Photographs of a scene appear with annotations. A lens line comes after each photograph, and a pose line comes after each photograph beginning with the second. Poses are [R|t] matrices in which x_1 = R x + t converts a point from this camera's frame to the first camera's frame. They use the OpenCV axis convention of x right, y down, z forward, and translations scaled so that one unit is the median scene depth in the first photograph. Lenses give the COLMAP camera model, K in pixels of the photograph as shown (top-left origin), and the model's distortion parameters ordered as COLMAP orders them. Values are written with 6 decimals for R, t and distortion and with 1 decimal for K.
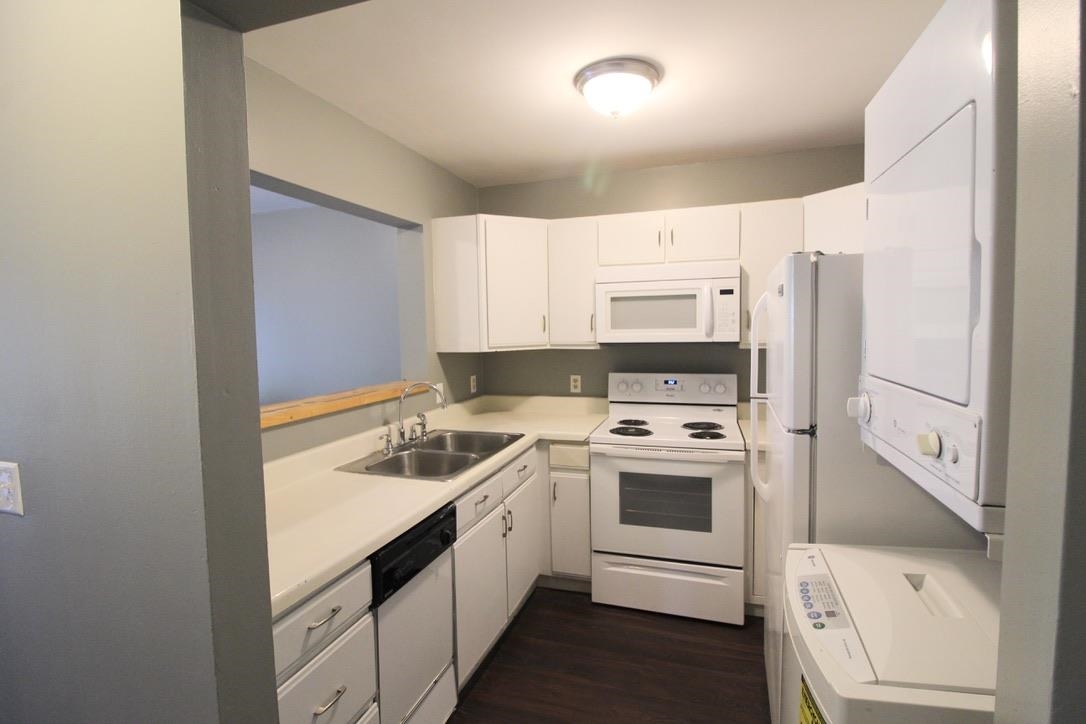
lens RADIAL K [[503.4, 0, 551.0], [0, 503.4, 356.6], [0, 0, 1]] dist [0.001716, -0.013965]
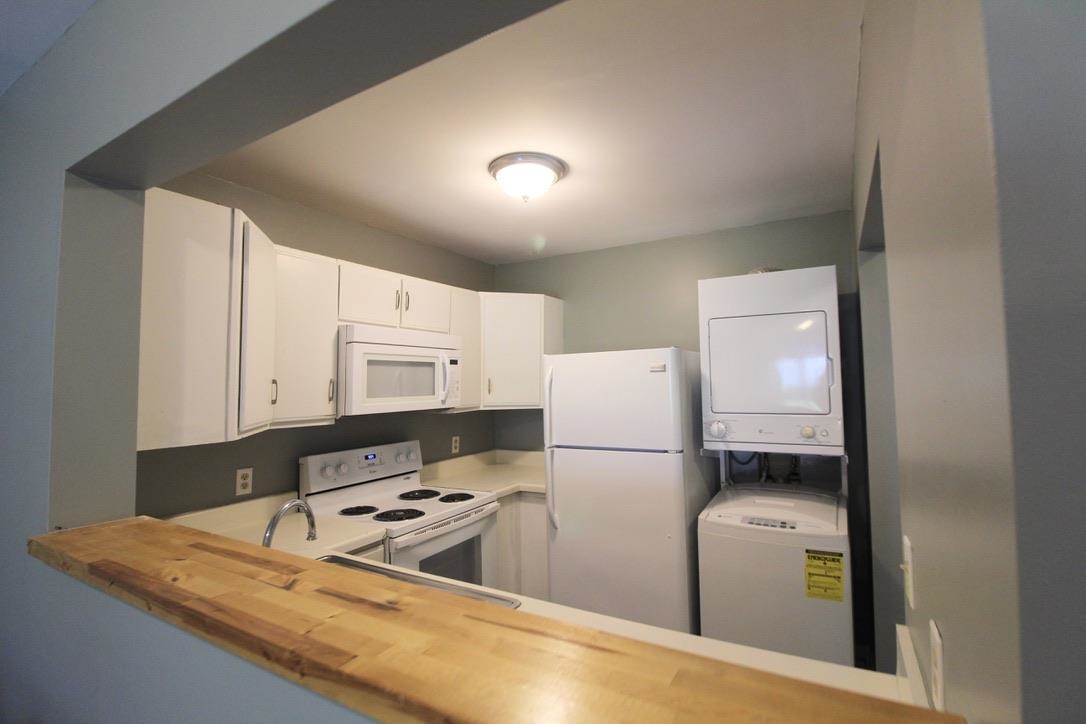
lens RADIAL K [[503.4, 0, 551.0], [0, 503.4, 356.6], [0, 0, 1]] dist [0.001716, -0.013965]
pose [[0.210319, 0.065733, 0.975420, -0.612069], [0.074744, 0.993736, -0.083083, -0.029695], [-0.974771, 0.090380, 0.204089, 0.507578]]
